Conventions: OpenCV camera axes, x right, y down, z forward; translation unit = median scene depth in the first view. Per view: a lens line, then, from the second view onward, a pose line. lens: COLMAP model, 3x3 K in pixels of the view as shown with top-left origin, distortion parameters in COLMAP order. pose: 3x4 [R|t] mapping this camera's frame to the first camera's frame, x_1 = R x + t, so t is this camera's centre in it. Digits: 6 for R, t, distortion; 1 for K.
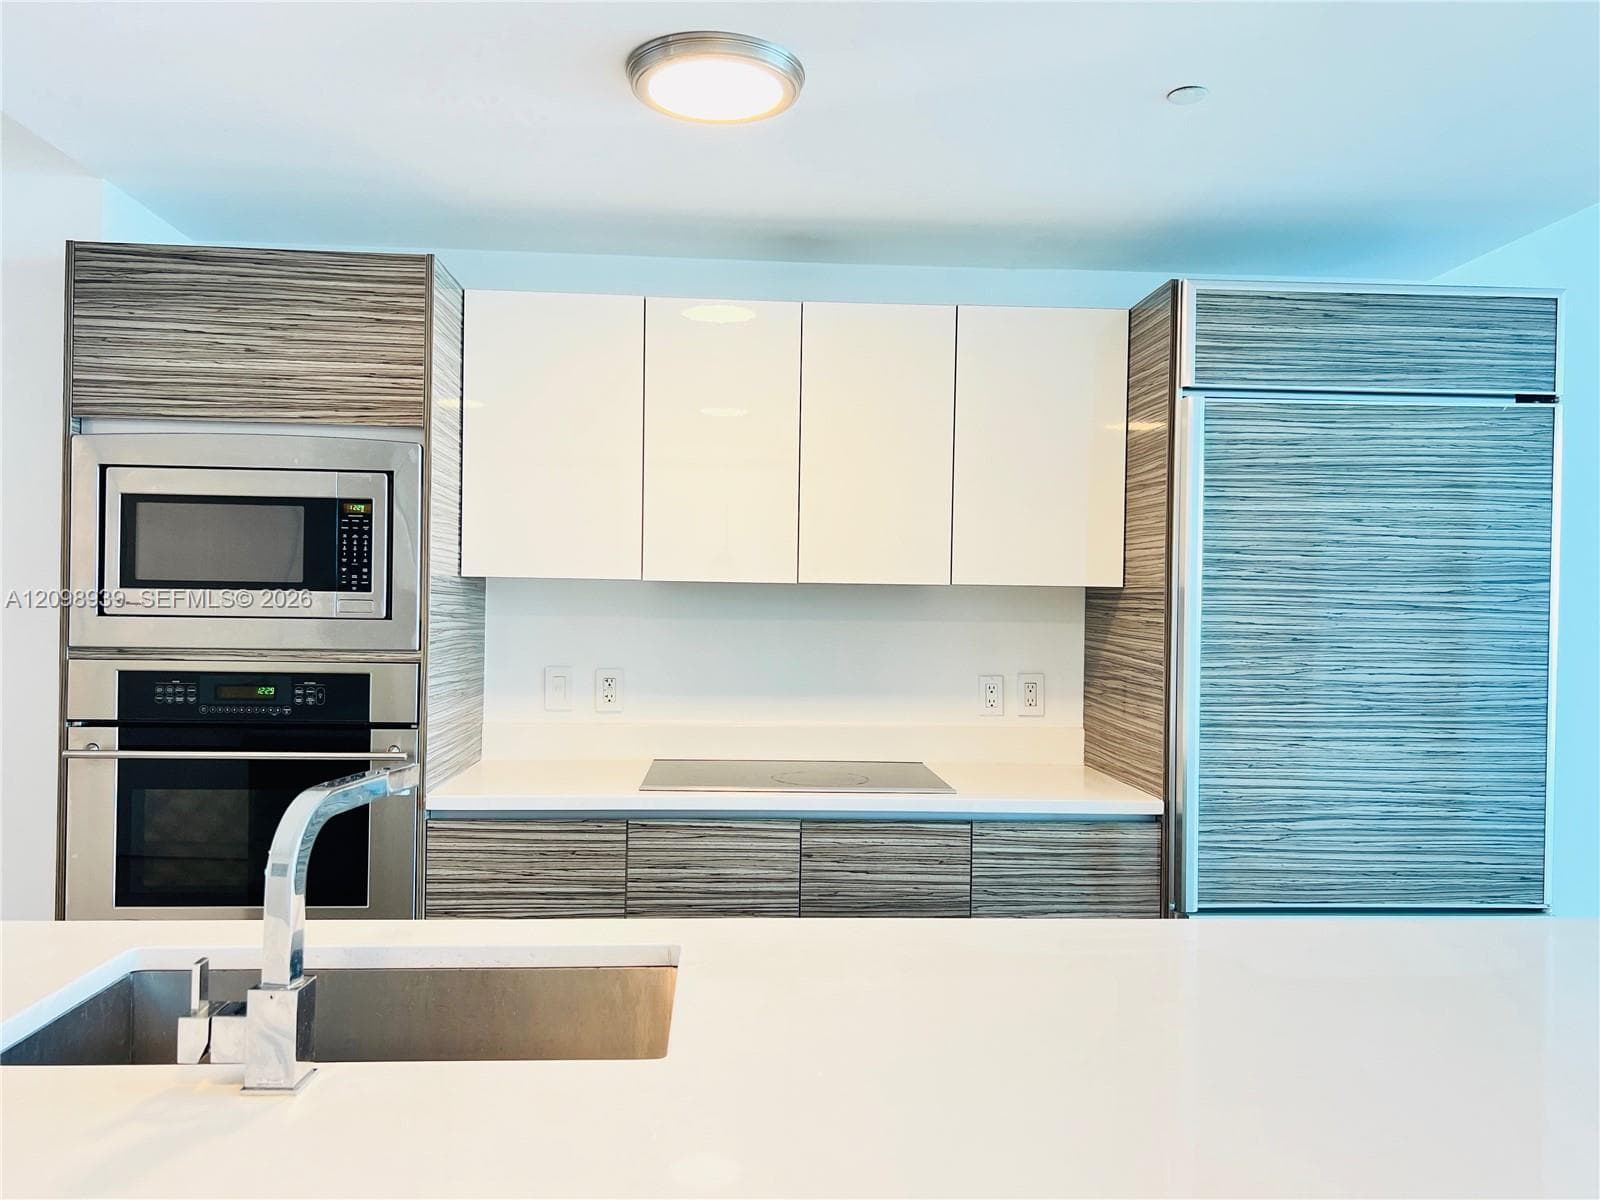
lens RADIAL K [[1209.5, 0, 796.8], [0, 1209.5, 603.7], [0, 0, 1]] dist [0.042621, -0.041156]
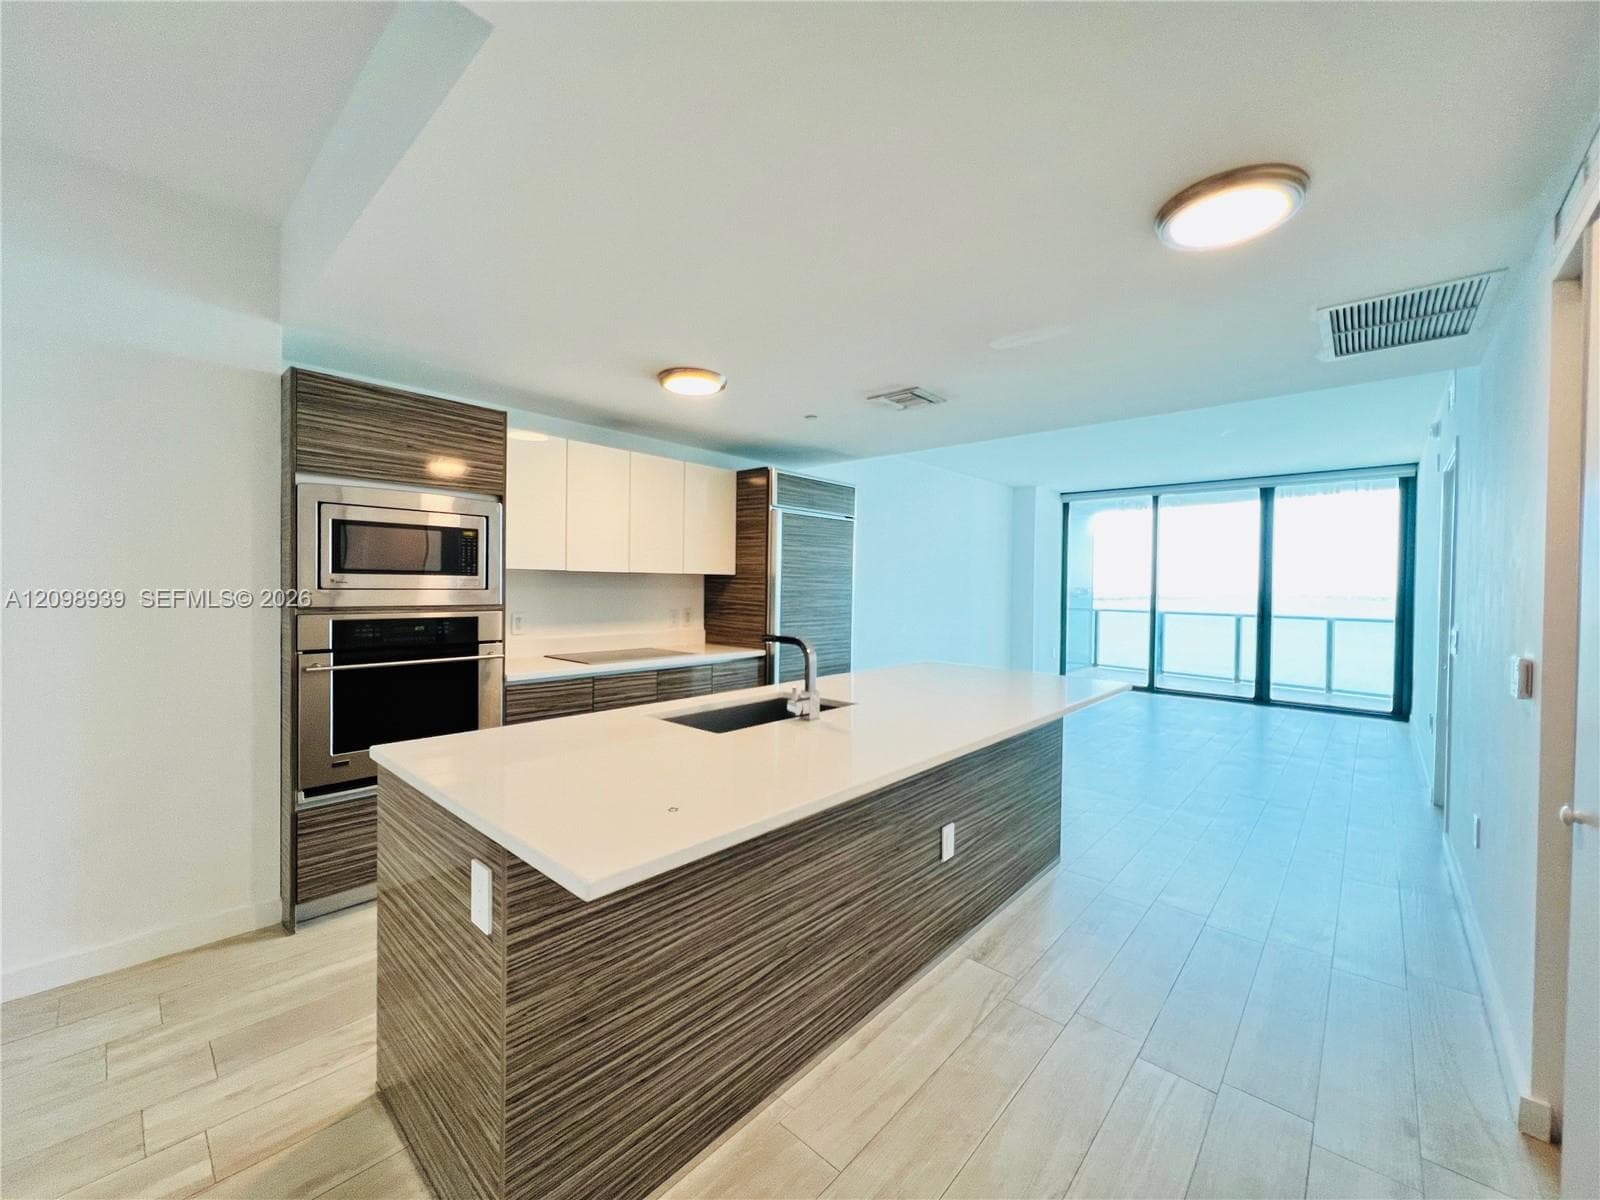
lens RADIAL K [[637.8, 0, 798.2], [0, 637.8, 595.2], [0, 0, 1]] dist [-0.002371, 0.000923]
pose [[0.712663, -0.017130, 0.701298, -0.697924], [-0.000637, 0.999686, 0.025065, -0.004633], [-0.701507, -0.018310, 0.712428, -0.114366]]
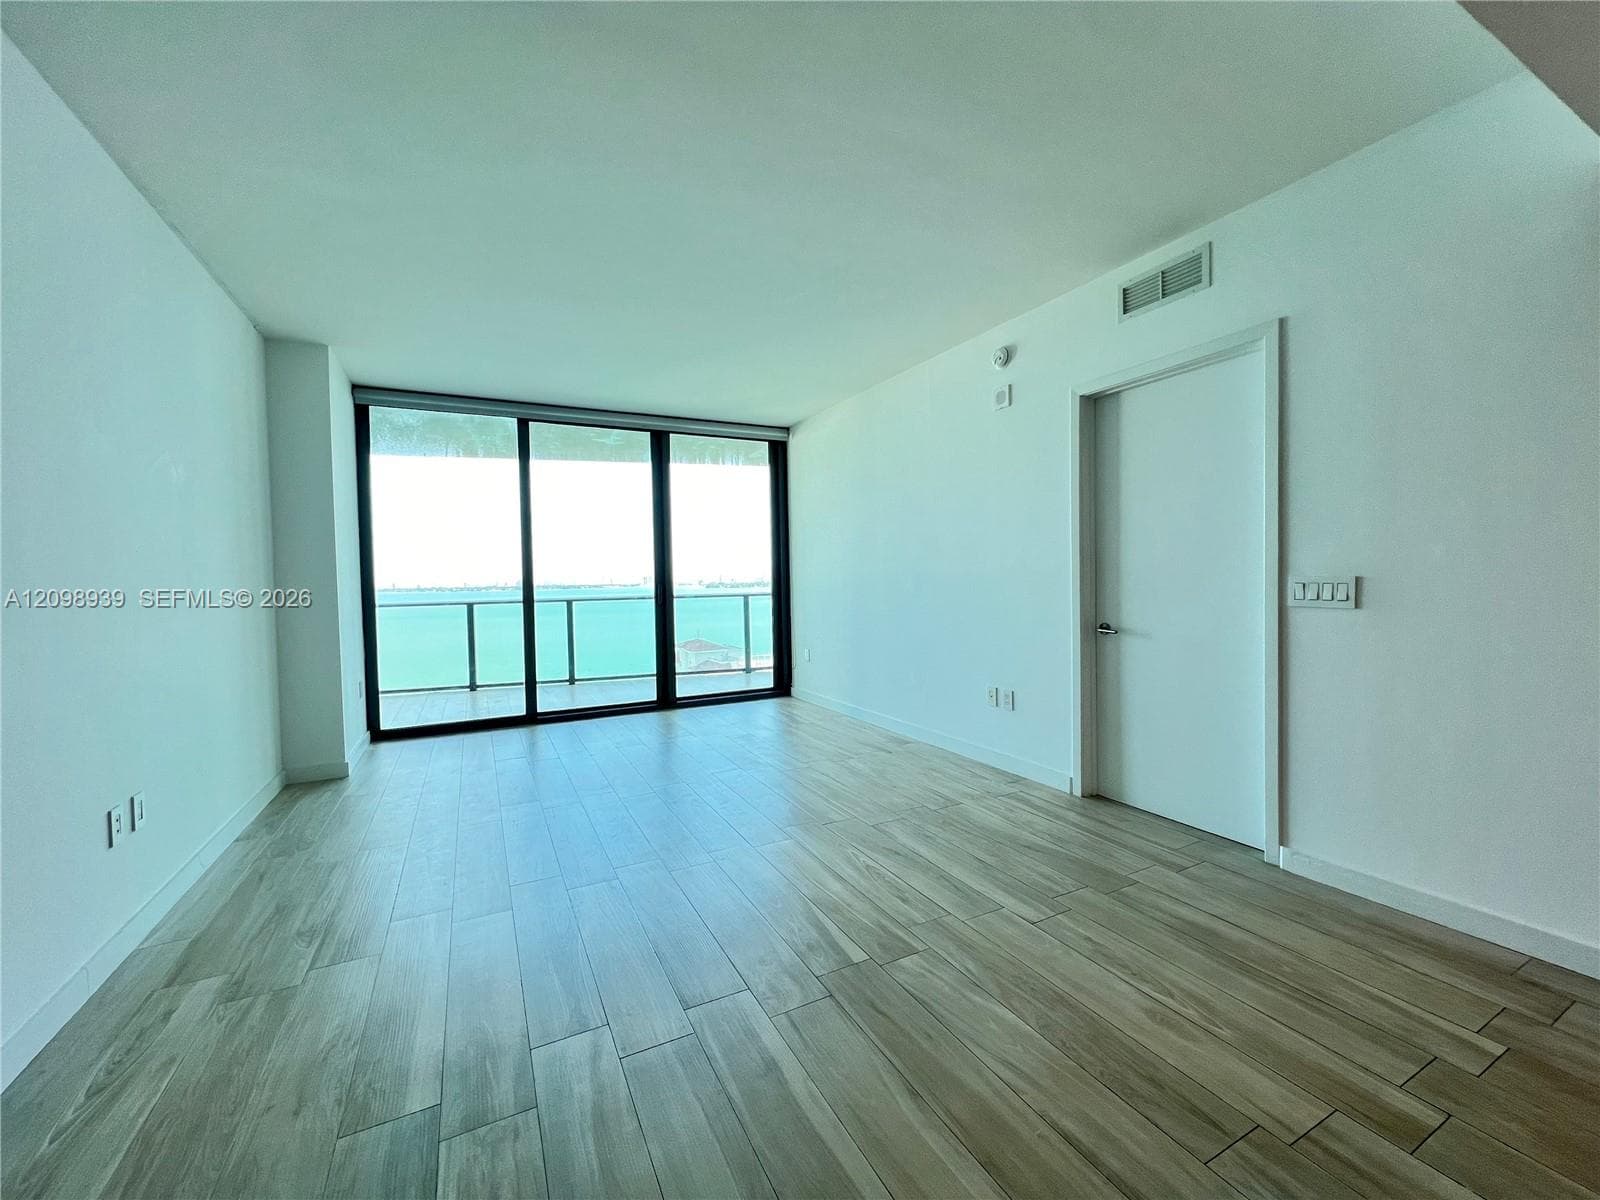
lens RADIAL K [[637.8, 0, 798.7], [0, 637.8, 596.5], [0, 0, 1]] dist [-0.002371, 0.000923]
pose [[-0.403716, -0.035173, 0.914208, 0.473502], [0.016895, 0.998804, 0.045888, 0.064058], [-0.914728, 0.033972, -0.402639, 0.870795]]
